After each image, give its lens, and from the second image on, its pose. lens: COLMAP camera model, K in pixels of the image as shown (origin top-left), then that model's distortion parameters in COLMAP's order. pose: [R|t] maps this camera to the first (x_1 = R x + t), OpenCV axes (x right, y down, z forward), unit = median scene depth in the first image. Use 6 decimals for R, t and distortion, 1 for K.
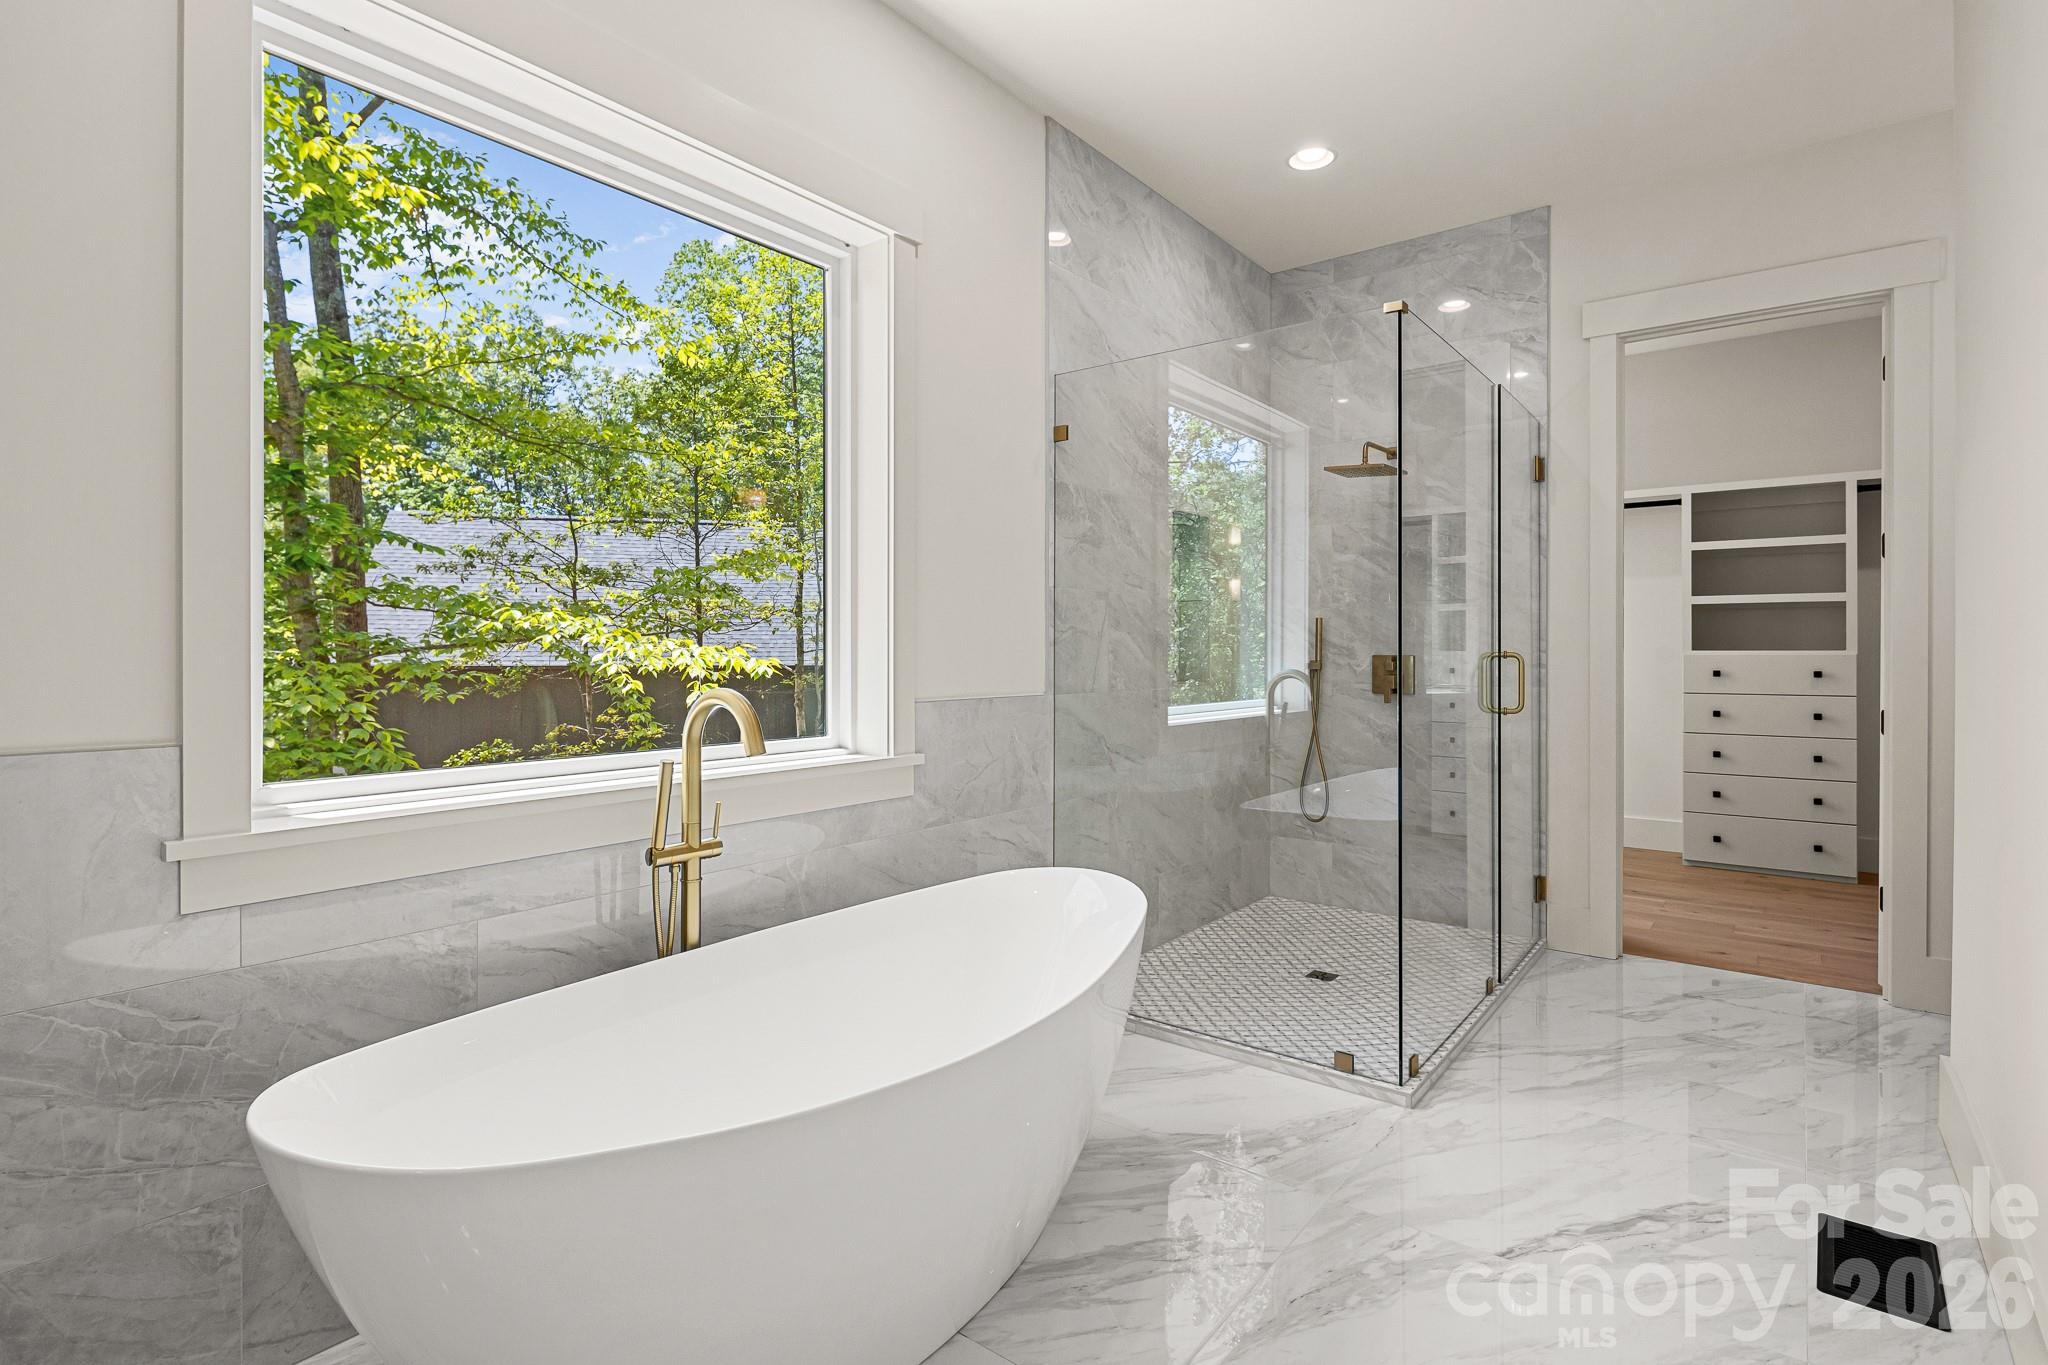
lens RADIAL K [[997.0, 0, 1009.4], [0, 997.0, 654.6], [0, 0, 1]] dist [0.003688, -0.003698]
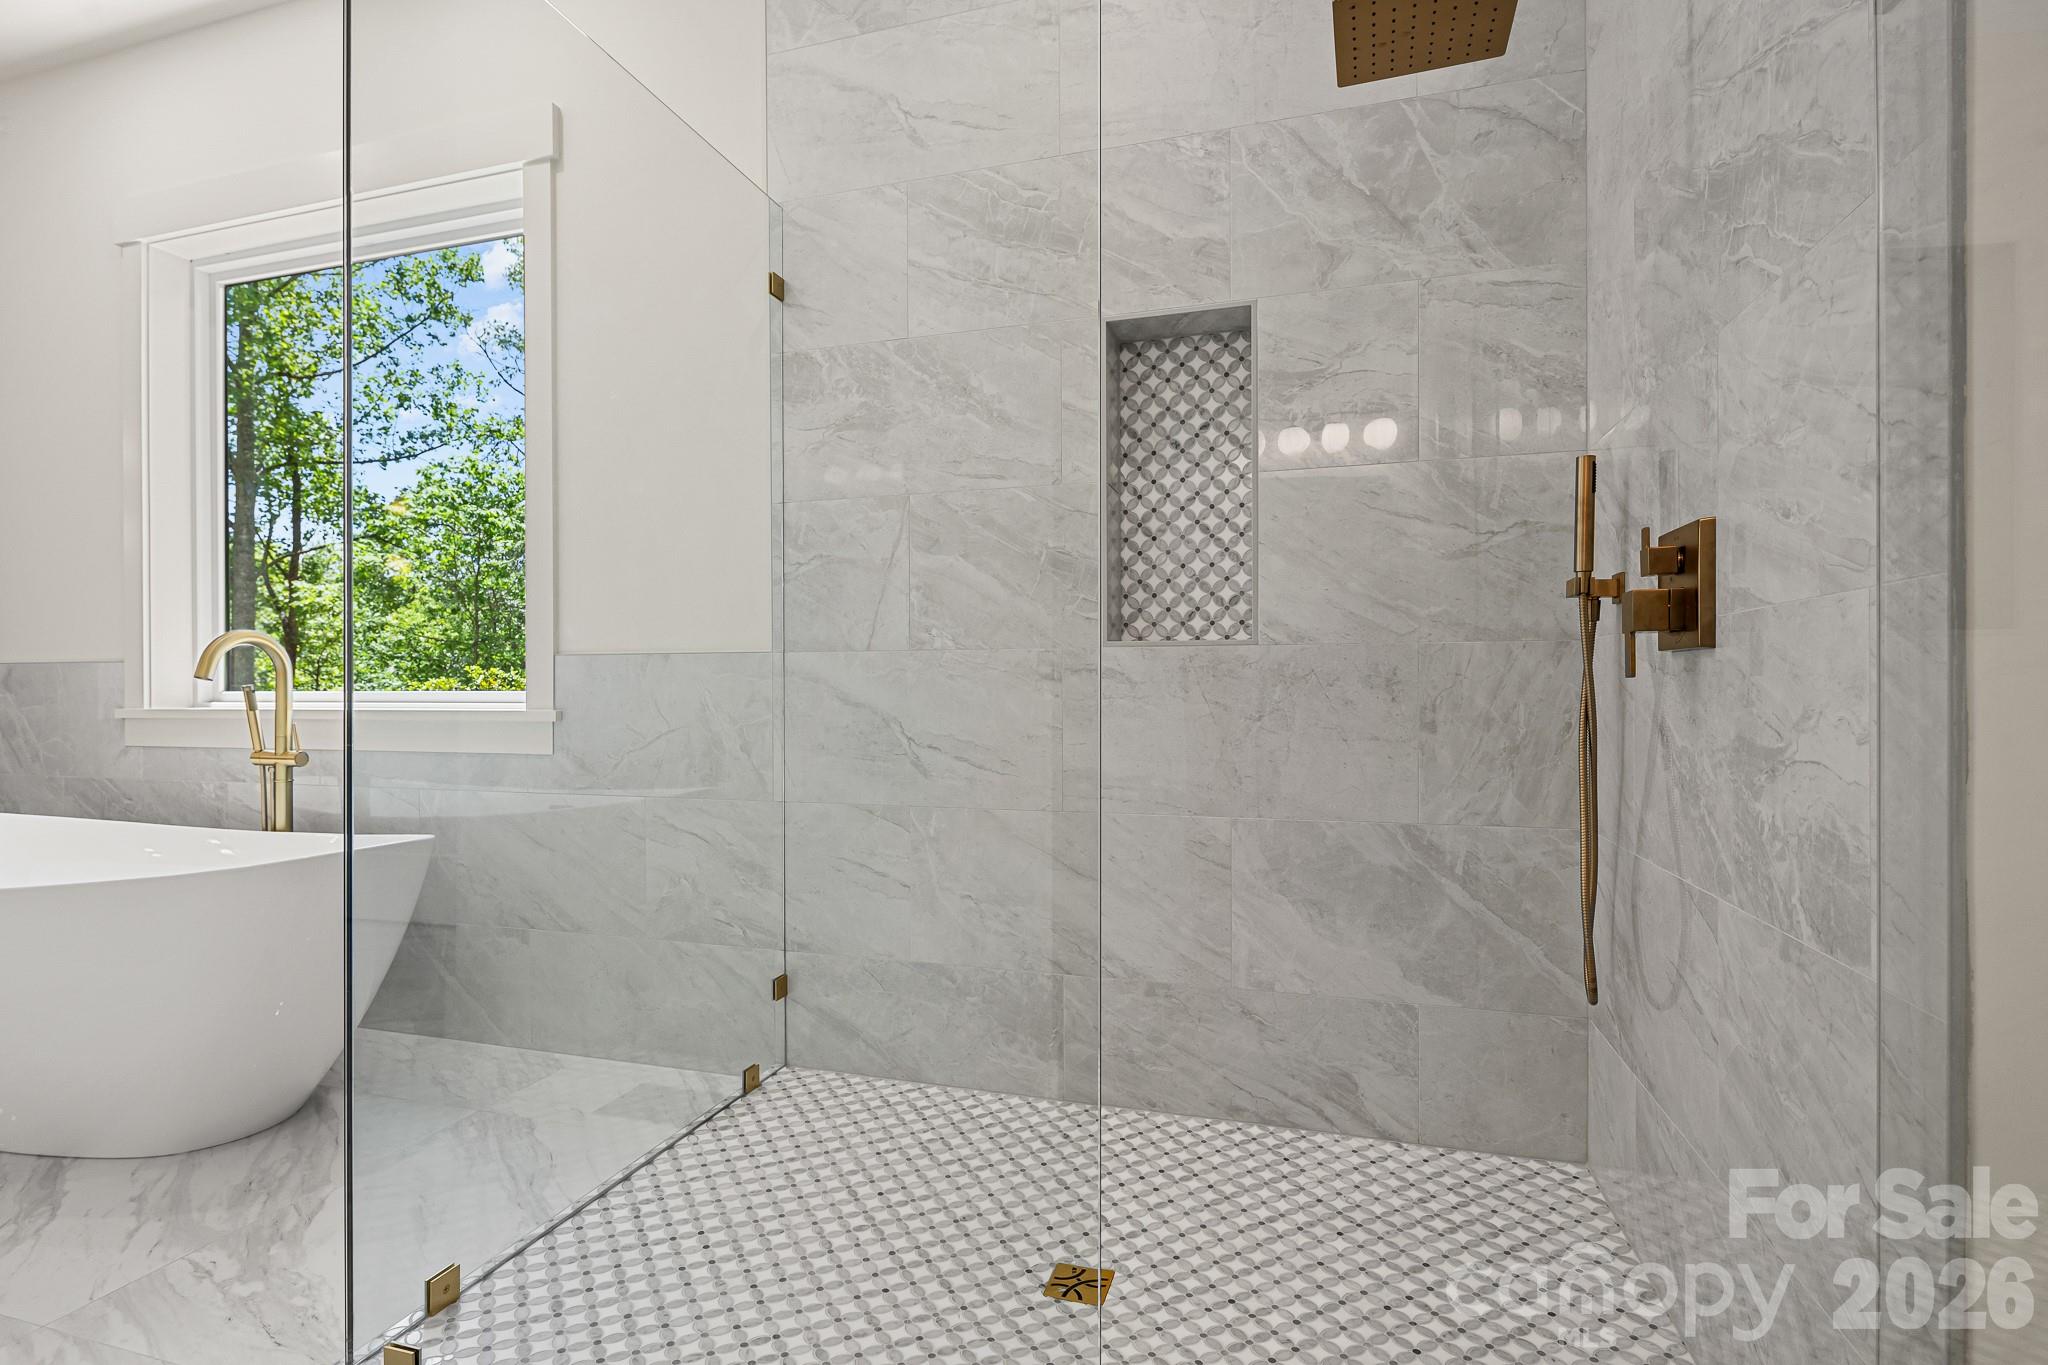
lens RADIAL K [[997.0, 0, 1008.1], [0, 997.0, 696.9], [0, 0, 1]] dist [0.003688, -0.003698]
pose [[0.361398, 0.005557, -0.932395, 0.816872], [-0.001695, 0.999985, 0.005303, 0.071985], [0.932410, -0.000336, 0.361402, 0.936045]]
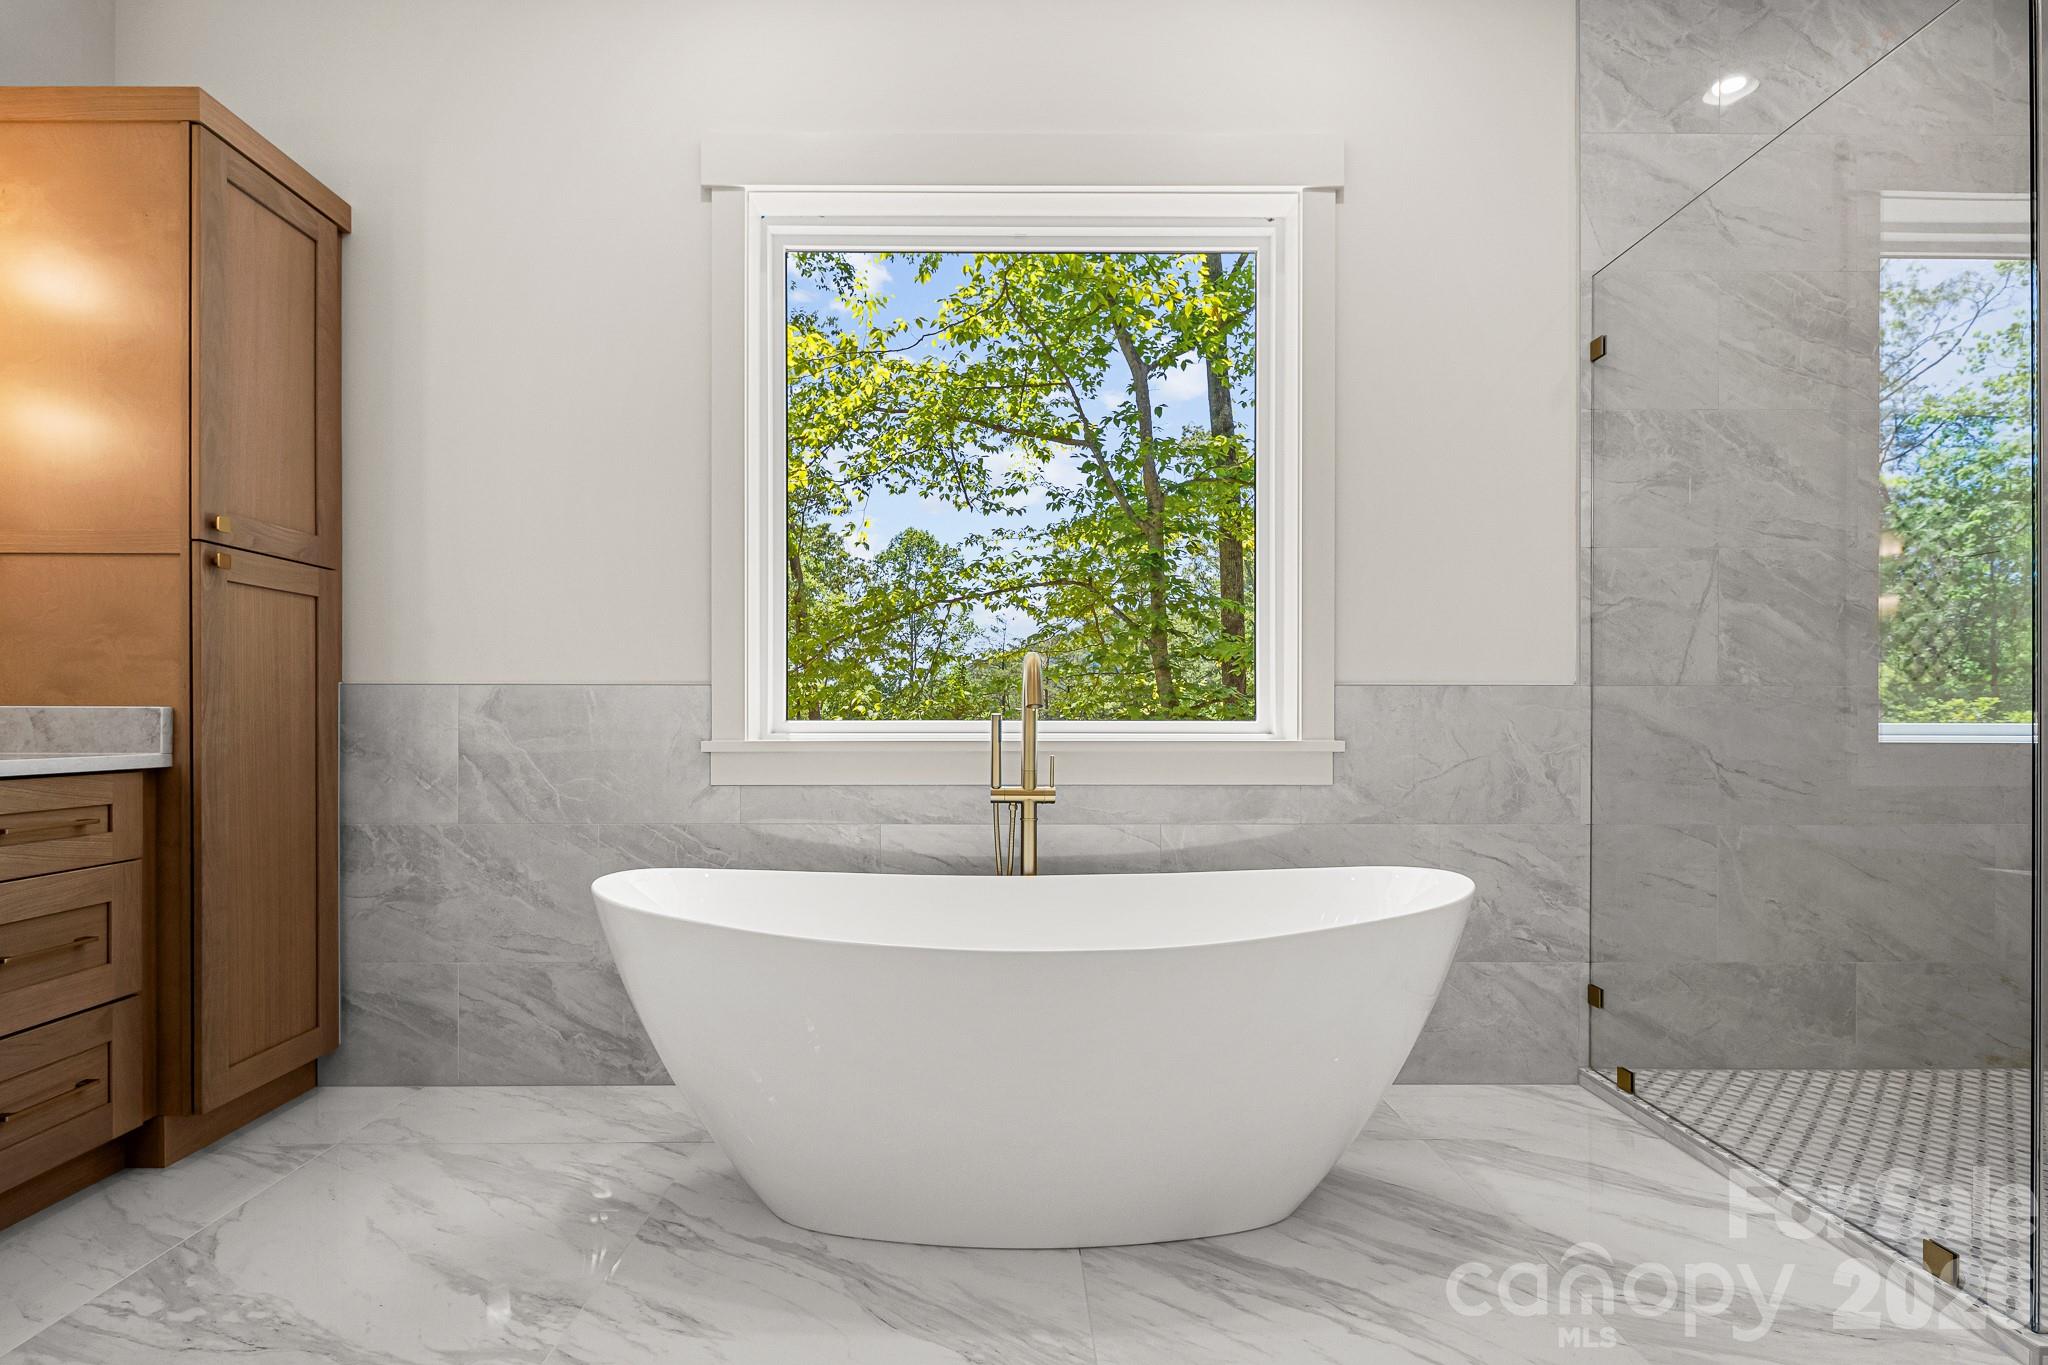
lens RADIAL K [[997.0, 0, 1008.3], [0, 997.0, 724.2], [0, 0, 1]] dist [0.003688, -0.003698]
pose [[0.626087, 0.001475, -0.779752, 0.386732], [-0.003715, 0.999993, -0.001092, 0.076492], [0.779745, 0.003581, 0.626087, 0.162977]]
